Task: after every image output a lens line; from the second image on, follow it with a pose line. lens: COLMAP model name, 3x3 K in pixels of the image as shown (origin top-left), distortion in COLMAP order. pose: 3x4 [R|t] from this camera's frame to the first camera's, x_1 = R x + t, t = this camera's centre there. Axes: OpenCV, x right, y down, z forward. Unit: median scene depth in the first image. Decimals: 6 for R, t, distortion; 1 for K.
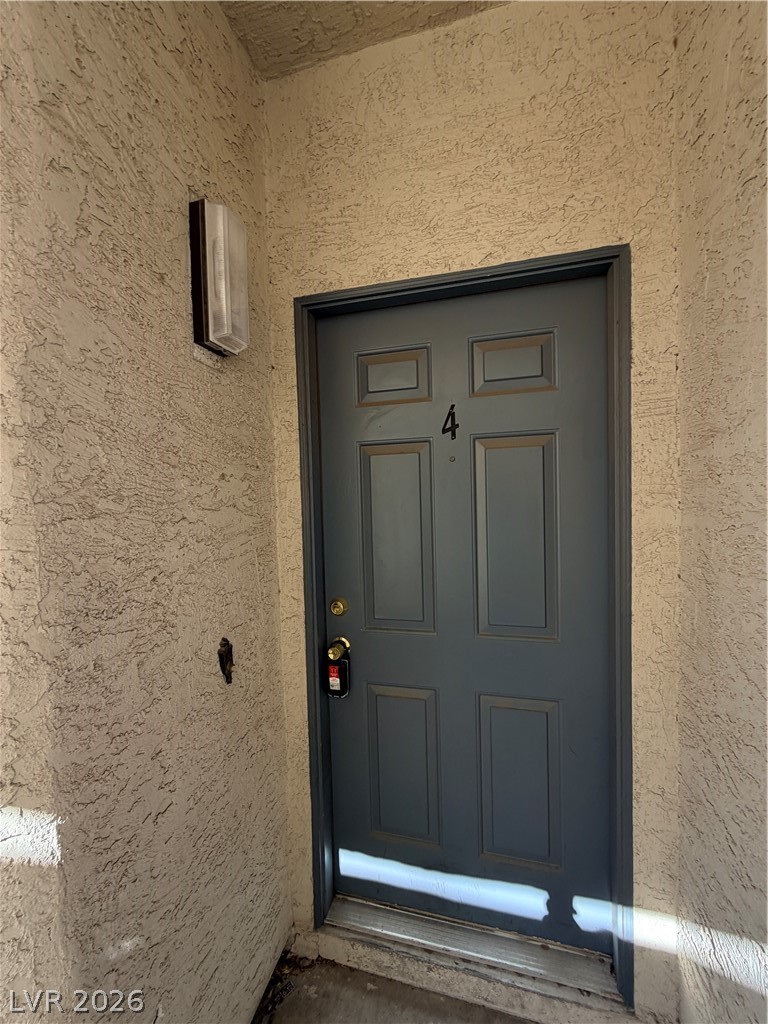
lens RADIAL K [[414.7, 0, 384.8], [0, 414.7, 513.5], [0, 0, 1]] dist [0.003945, 0.000194]
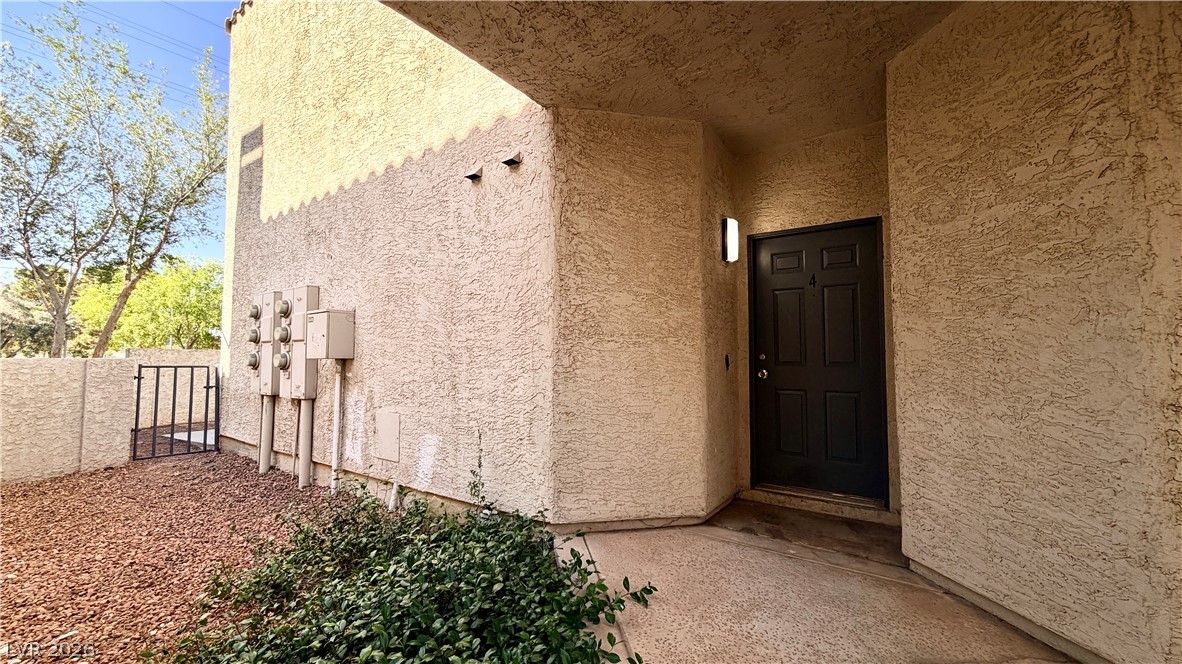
lens RADIAL K [[477.9, 0, 588.5], [0, 477.9, 335.9], [0, 0, 1]] dist [0.001287, -0.000828]
pose [[0.937820, 0.010431, -0.346965, -0.107102], [-0.035549, 0.997179, -0.066108, 0.358961], [0.345296, 0.074332, 0.935545, -2.194999]]
